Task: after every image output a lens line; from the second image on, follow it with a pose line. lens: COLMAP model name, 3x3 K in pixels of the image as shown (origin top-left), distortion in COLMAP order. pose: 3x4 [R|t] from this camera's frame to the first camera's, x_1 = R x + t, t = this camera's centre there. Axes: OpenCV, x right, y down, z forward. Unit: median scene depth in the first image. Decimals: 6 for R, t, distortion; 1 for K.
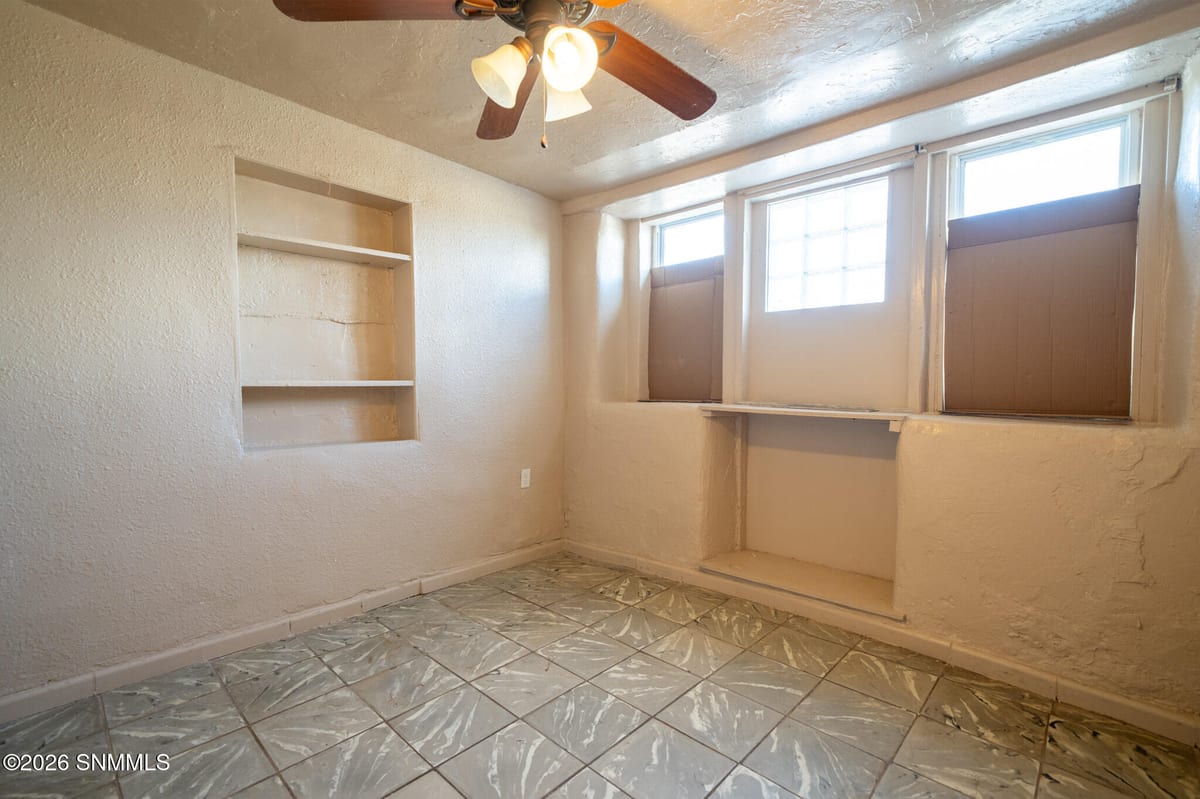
lens RADIAL K [[531.6, 0, 594.5], [0, 531.6, 399.8], [0, 0, 1]] dist [0.000278, 0.006905]
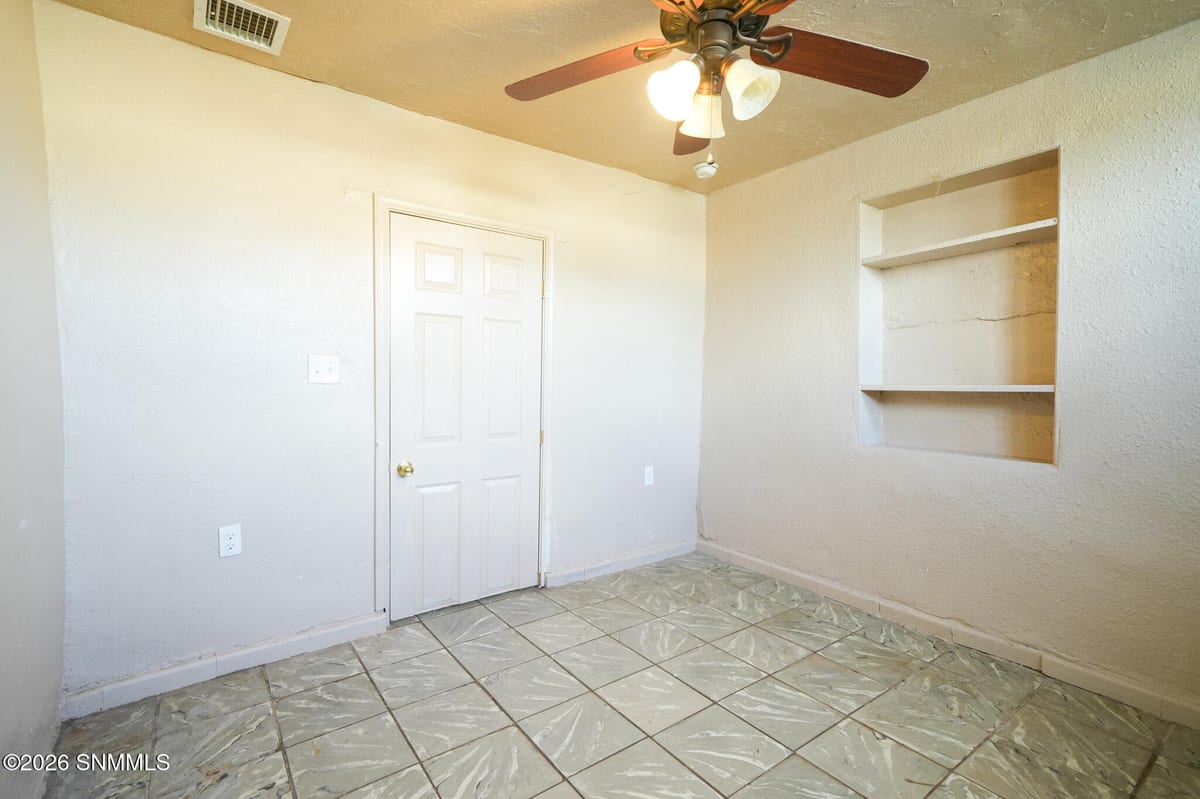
lens RADIAL K [[531.6, 0, 594.5], [0, 531.6, 399.8], [0, 0, 1]] dist [0.000278, 0.006905]
pose [[-0.177572, 0.025746, -0.983771, 0.599617], [-0.037969, 0.998734, 0.032991, -0.018458], [0.983375, 0.043211, -0.176370, 0.591021]]
